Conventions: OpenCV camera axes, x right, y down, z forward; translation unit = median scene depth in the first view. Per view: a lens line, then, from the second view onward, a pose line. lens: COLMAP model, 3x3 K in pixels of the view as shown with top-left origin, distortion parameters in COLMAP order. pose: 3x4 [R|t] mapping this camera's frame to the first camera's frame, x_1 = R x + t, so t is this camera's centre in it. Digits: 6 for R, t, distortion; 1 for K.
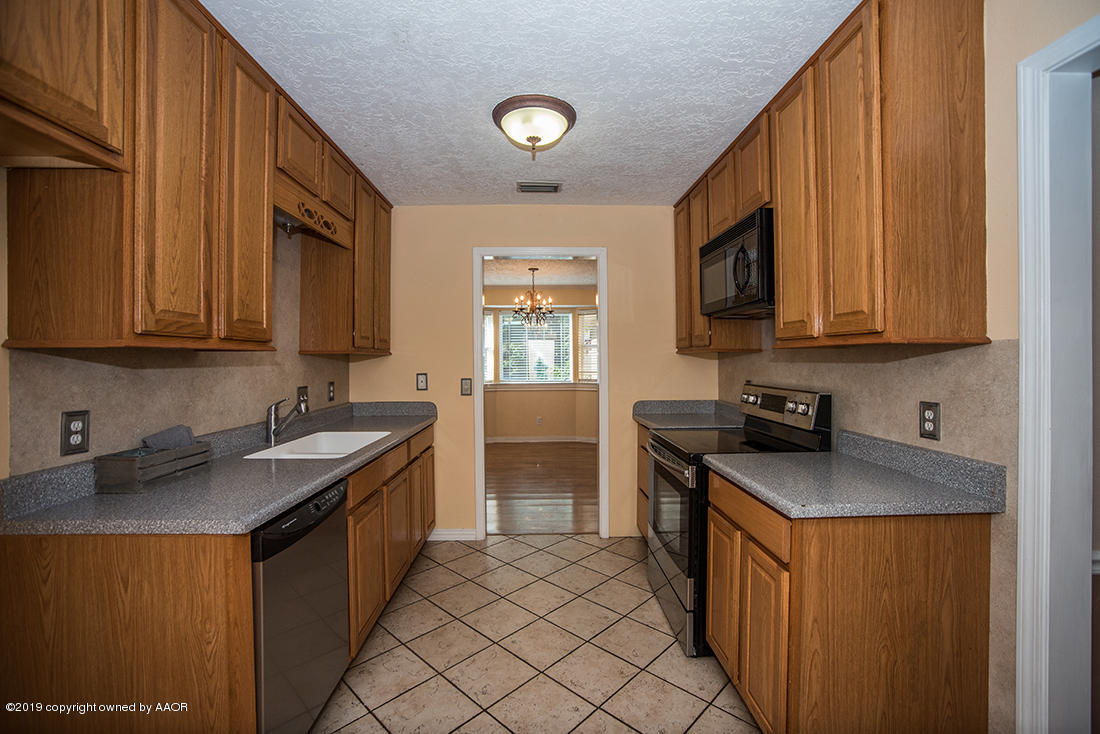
lens RADIAL K [[465.4, 0, 545.6], [0, 465.4, 368.7], [0, 0, 1]] dist [-0.047354, 0.023940]
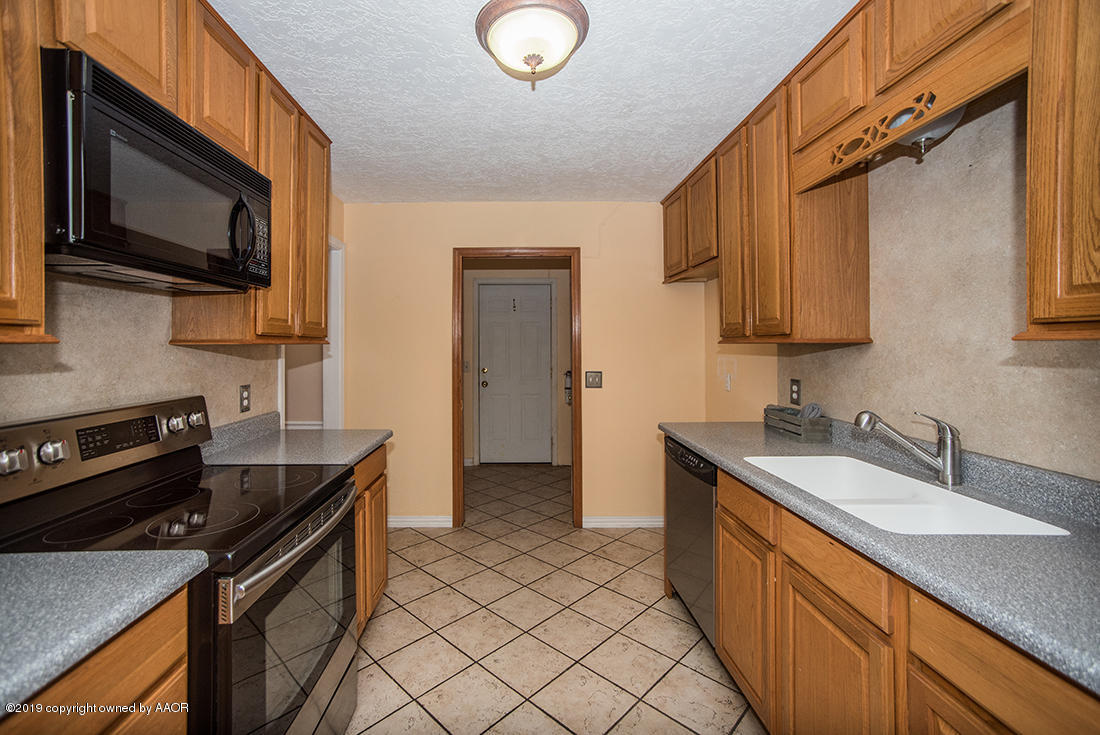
lens RADIAL K [[465.4, 0, 545.6], [0, 465.4, 369.2], [0, 0, 1]] dist [-0.047354, 0.023940]
pose [[0.999980, -0.001113, 0.006169, -0.010713], [0.000994, 0.999815, 0.019221, -0.005765], [-0.006189, -0.019215, 0.999796, 0.234518]]
